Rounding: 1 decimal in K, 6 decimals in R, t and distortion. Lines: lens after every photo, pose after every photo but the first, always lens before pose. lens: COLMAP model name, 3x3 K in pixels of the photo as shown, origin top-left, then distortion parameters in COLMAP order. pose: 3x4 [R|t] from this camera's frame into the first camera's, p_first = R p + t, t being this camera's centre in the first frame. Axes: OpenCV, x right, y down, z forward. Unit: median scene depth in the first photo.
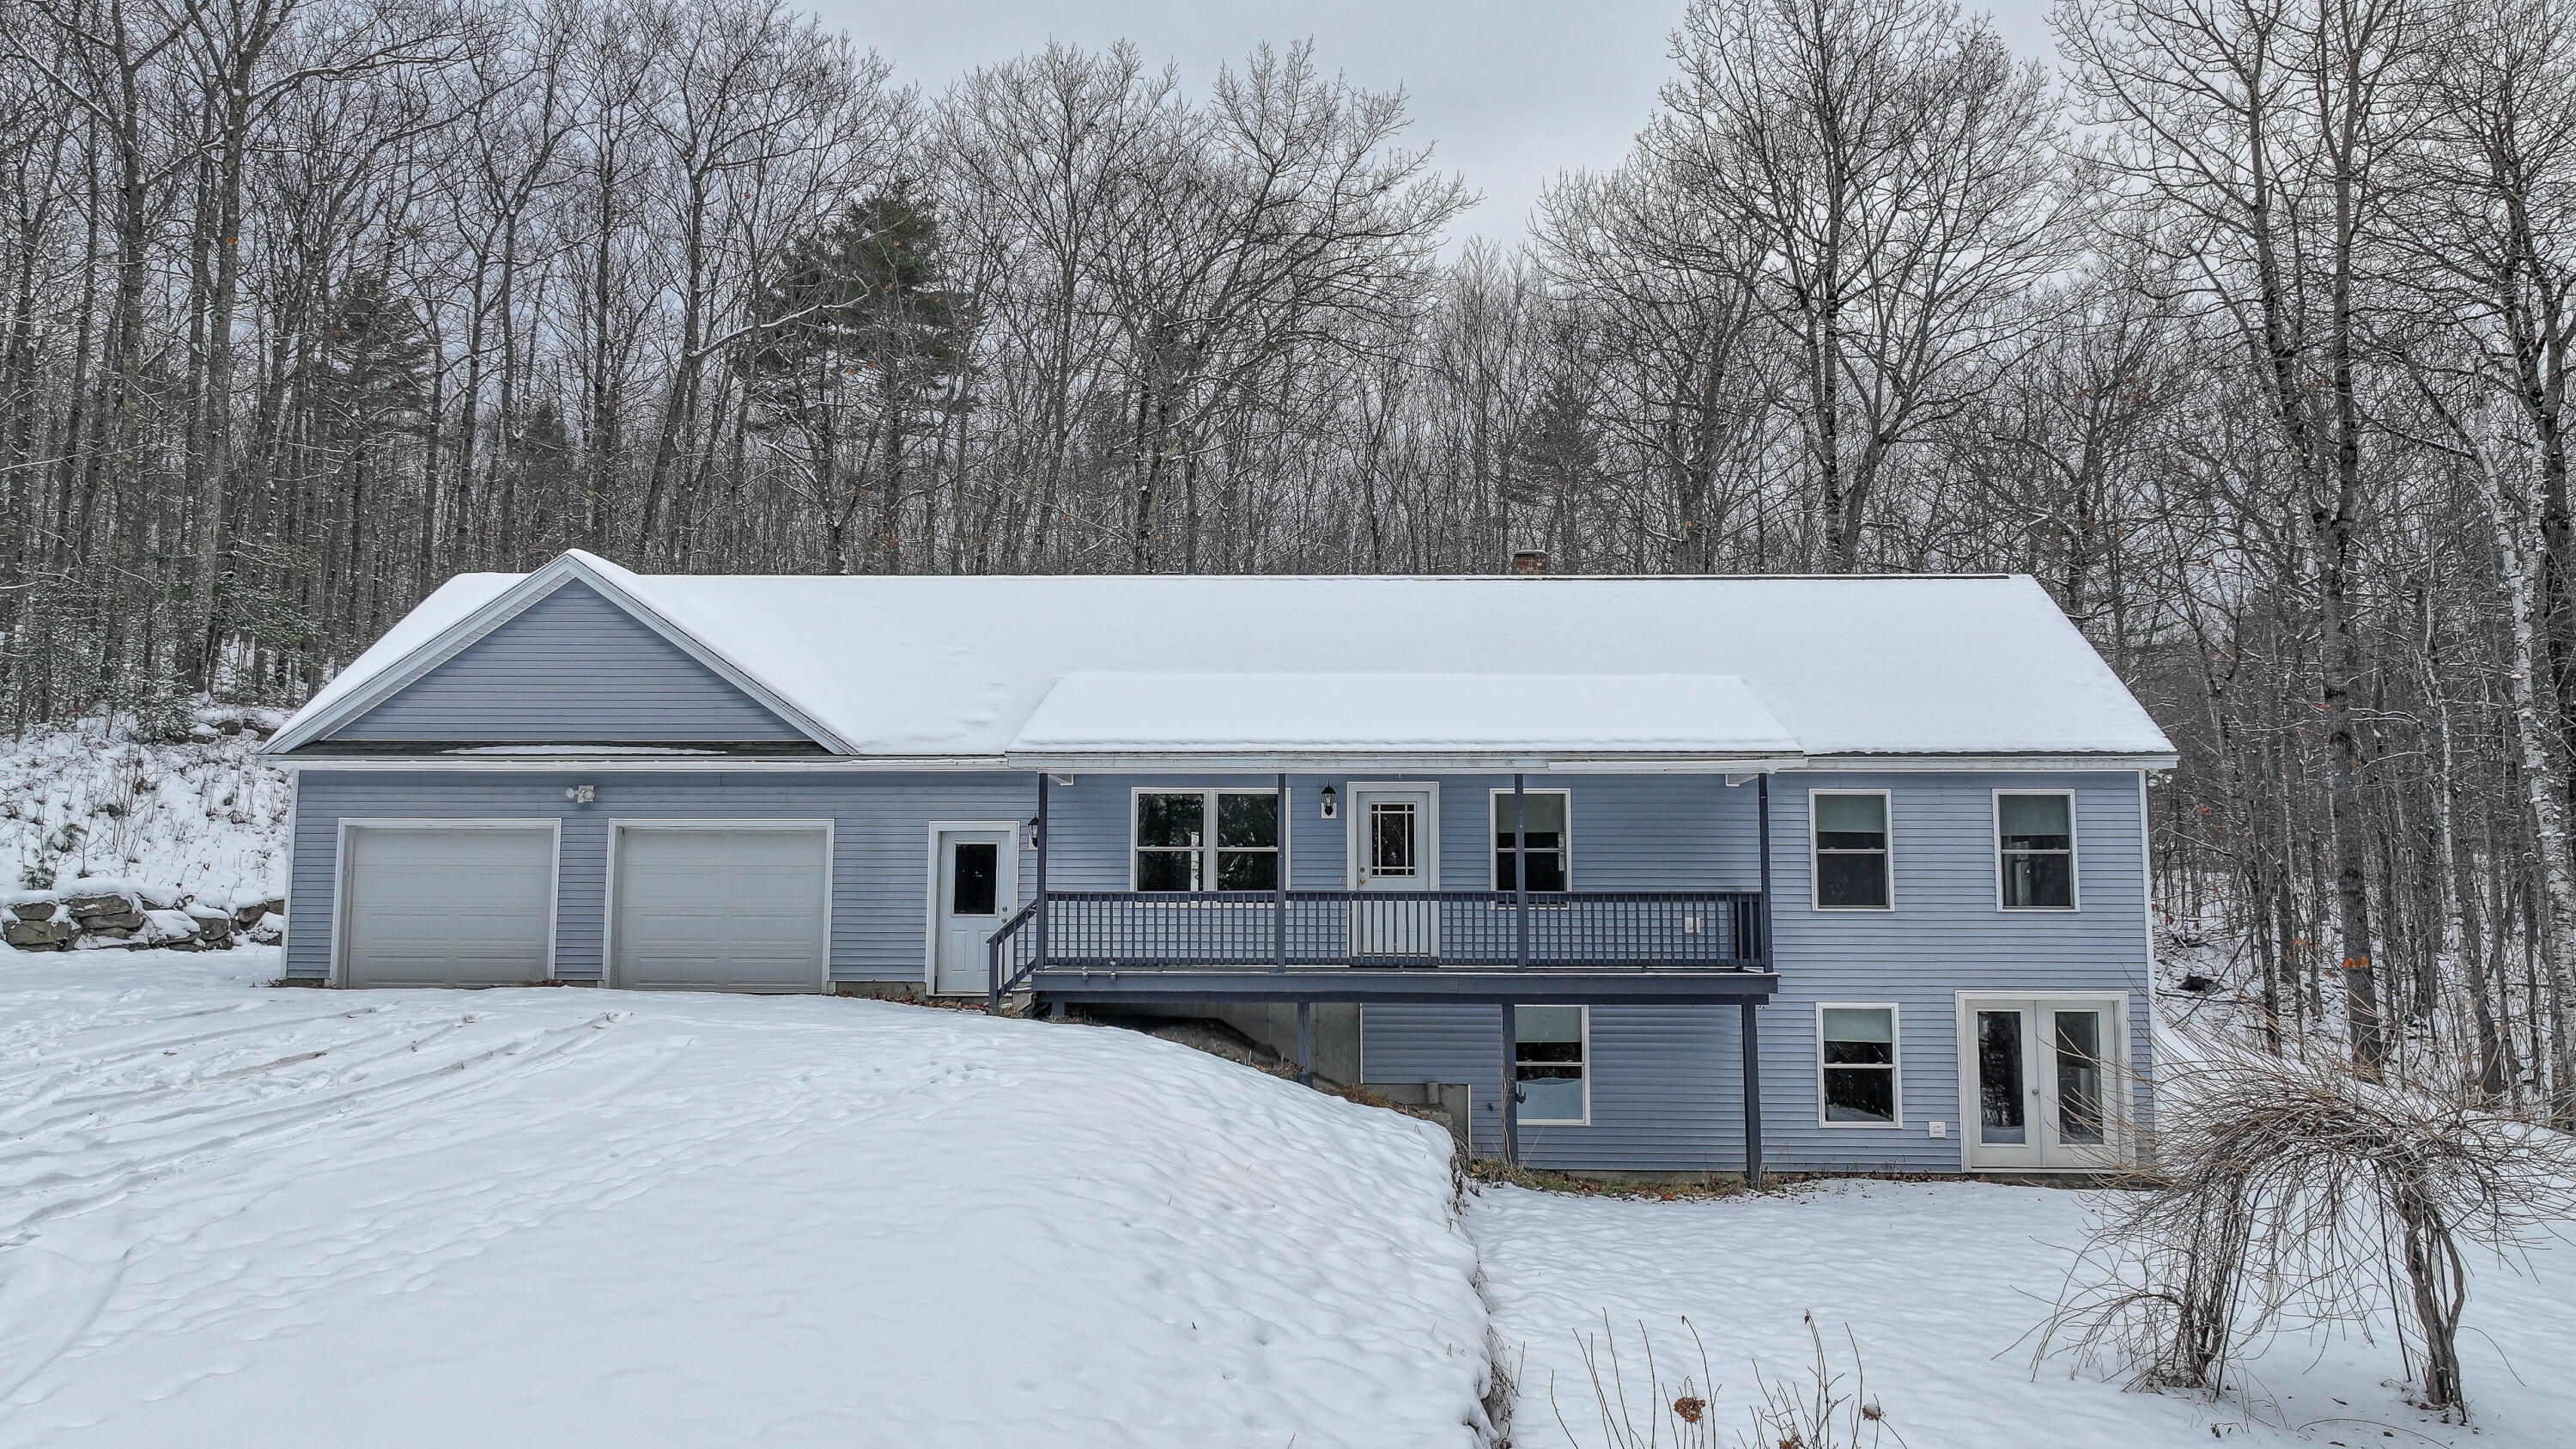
lens RADIAL K [[1828.1, 0, 1288.0], [0, 1828.1, 724.5], [0, 0, 1]] dist [-0.008804, -0.003998]
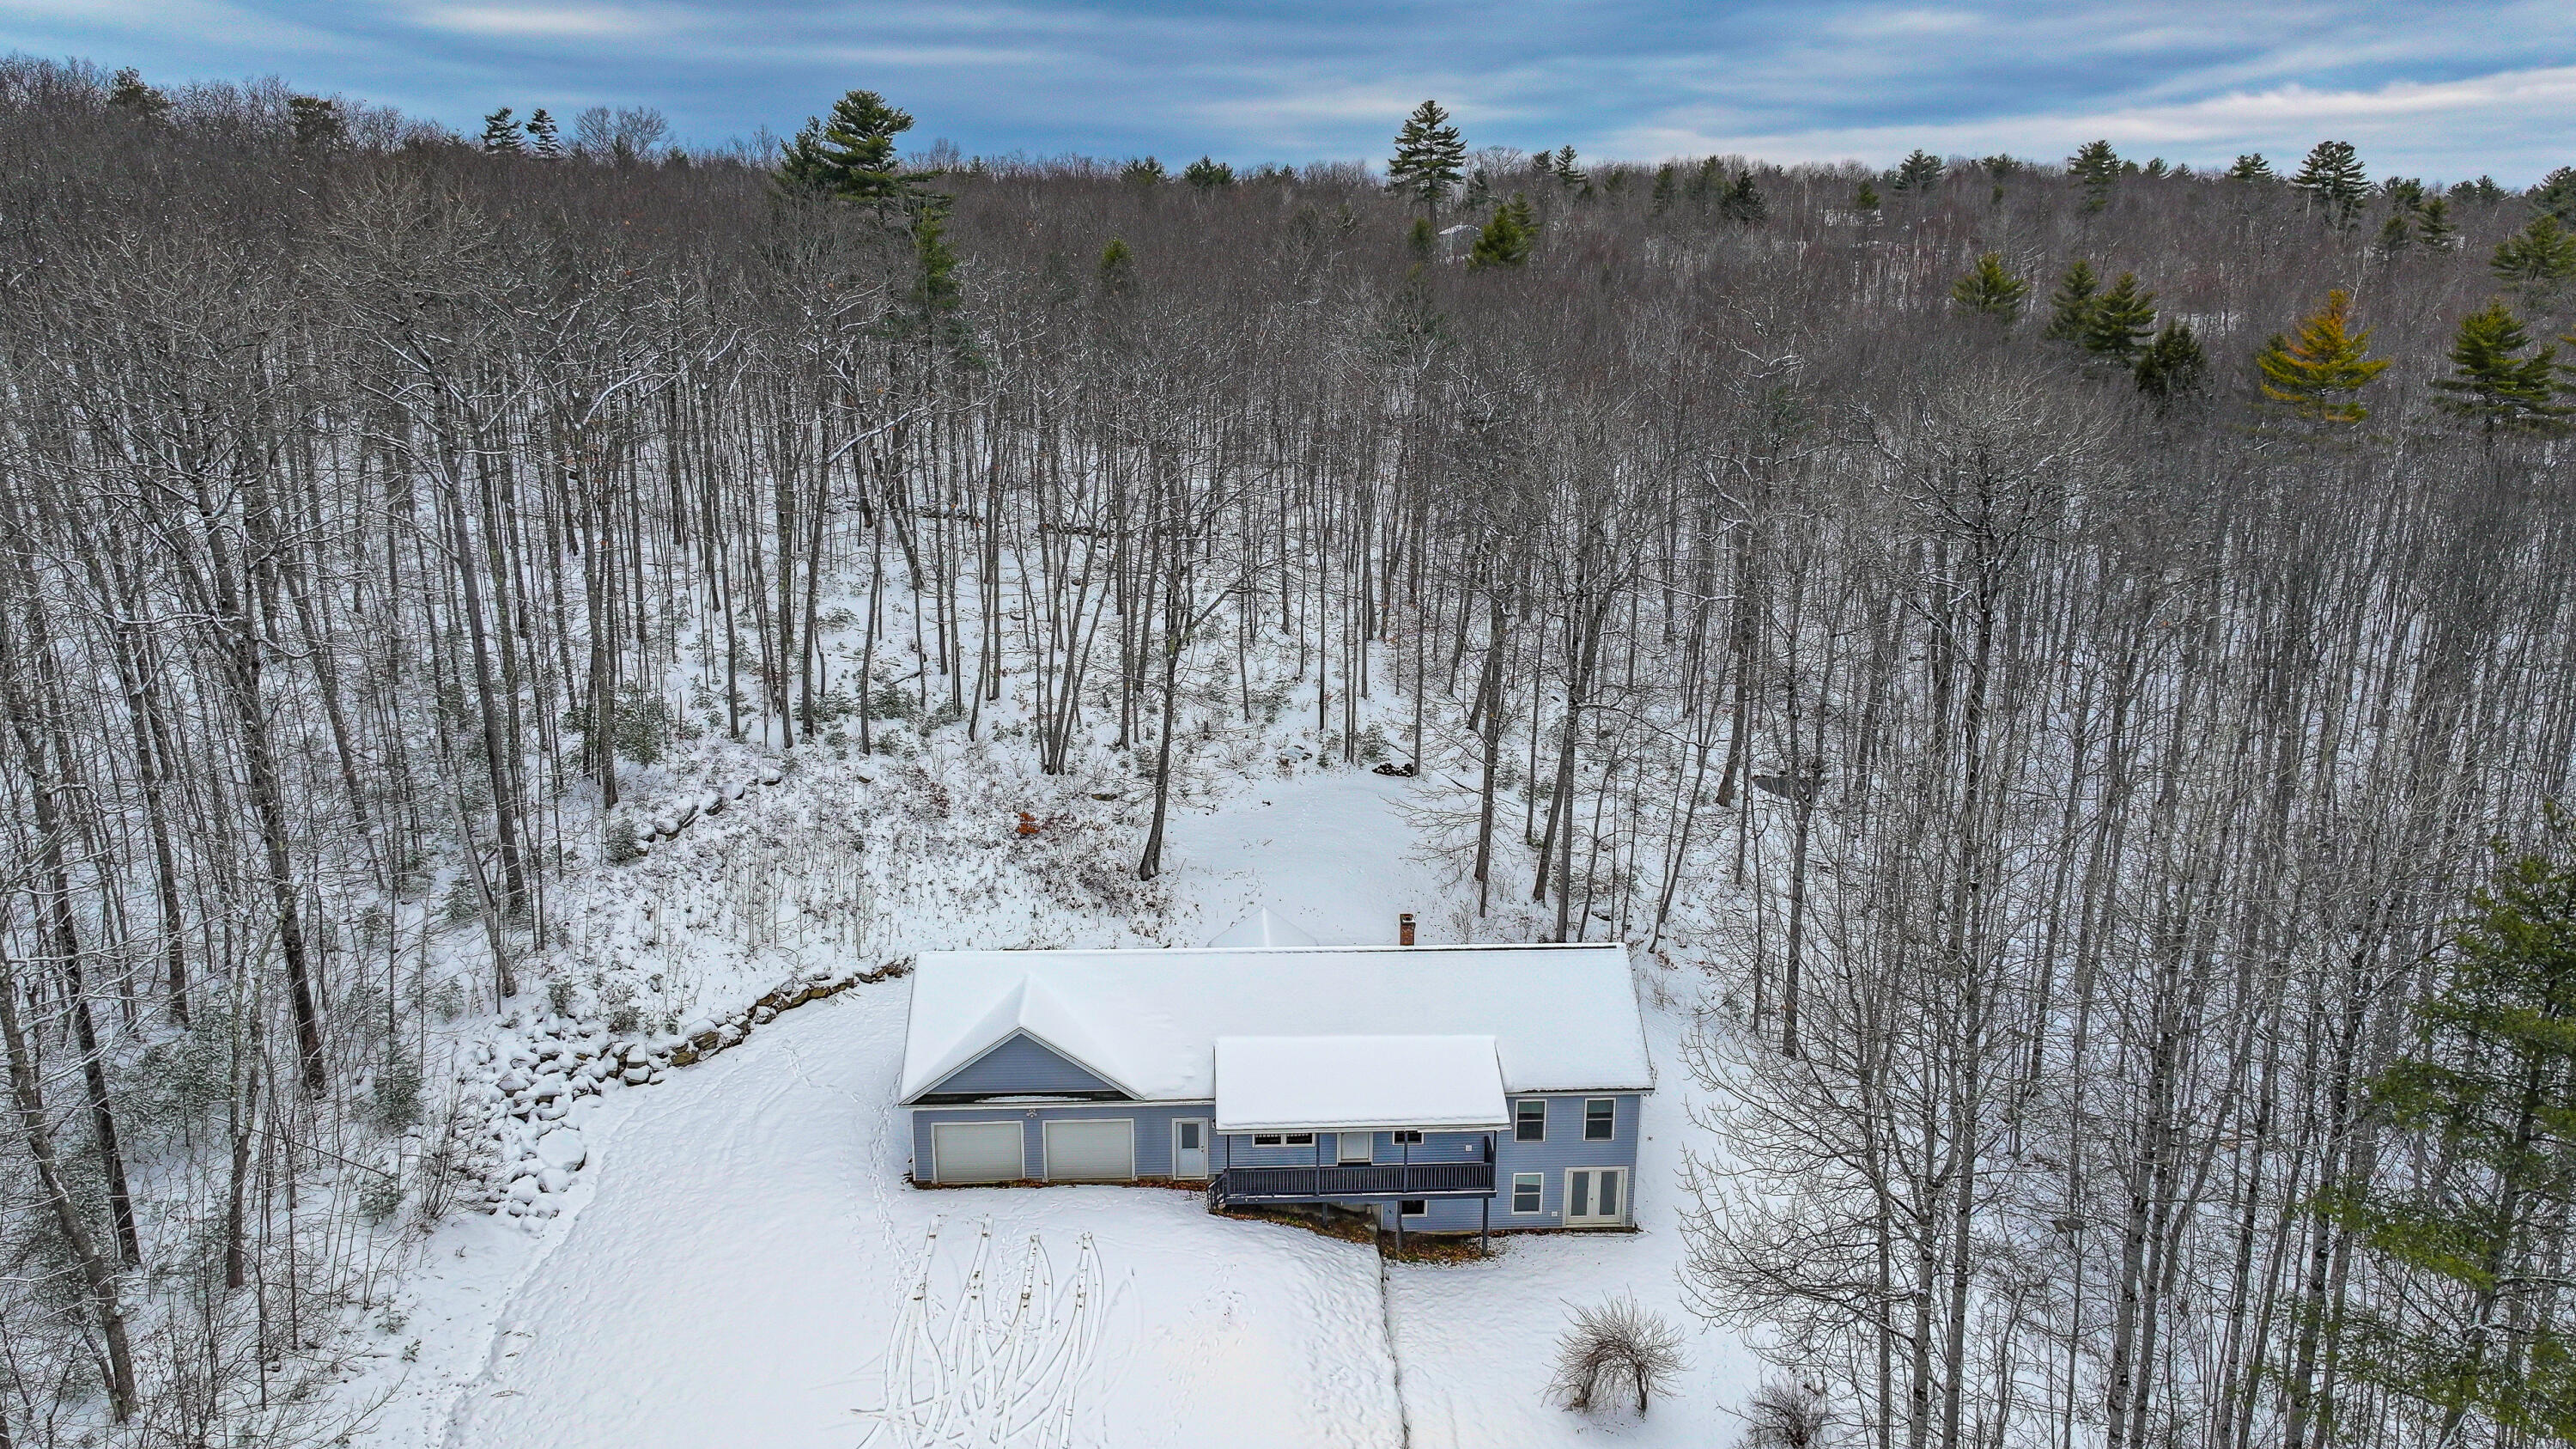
lens RADIAL K [[1823.0, 0, 1288.0], [0, 1823.0, 724.5], [0, 0, 1]] dist [0.000614, -0.001798]
pose [[0.995409, -0.021724, 0.093218, -0.264926], [-0.012824, 0.934856, 0.354795, -1.377243], [-0.094853, -0.354361, 0.930285, -1.184447]]
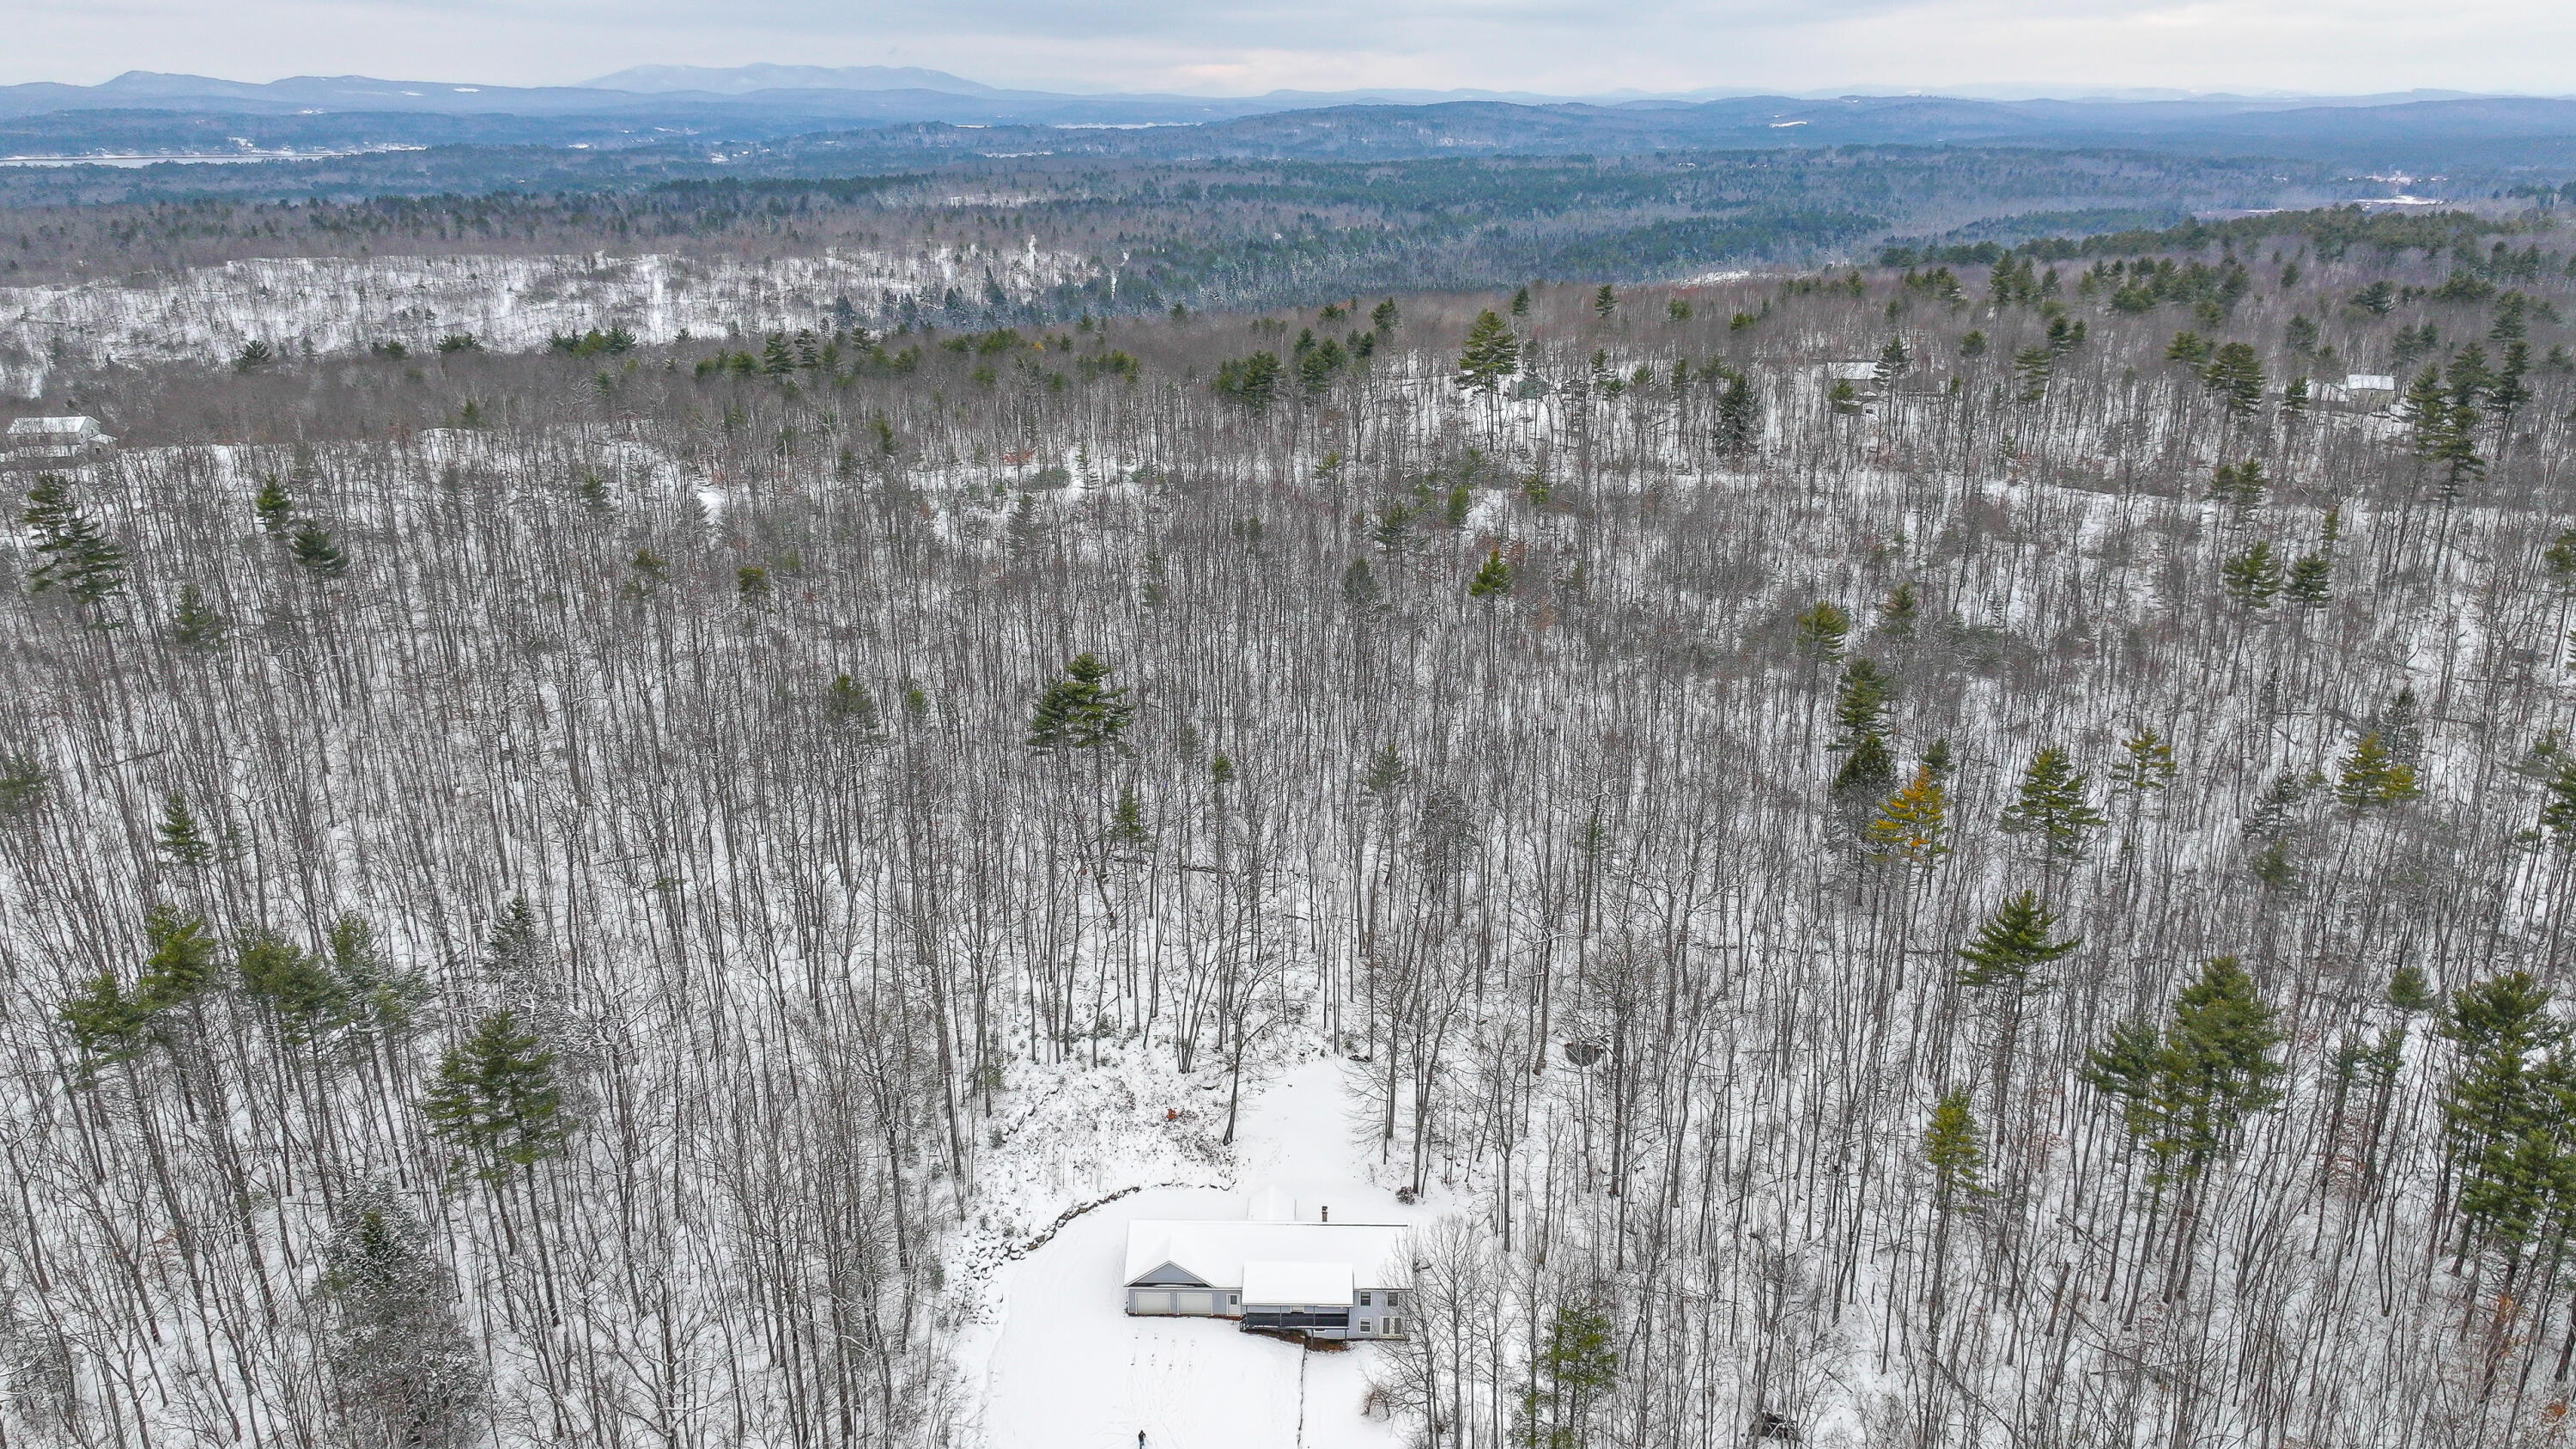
lens RADIAL K [[1828.1, 0, 1288.0], [0, 1828.1, 724.5], [0, 0, 1]] dist [-0.008804, -0.003998]
pose [[0.999838, -0.009855, 0.015051, -0.055180], [0.002541, 0.905578, 0.424172, -4.680402], [-0.017810, -0.424065, 0.905457, -4.165607]]
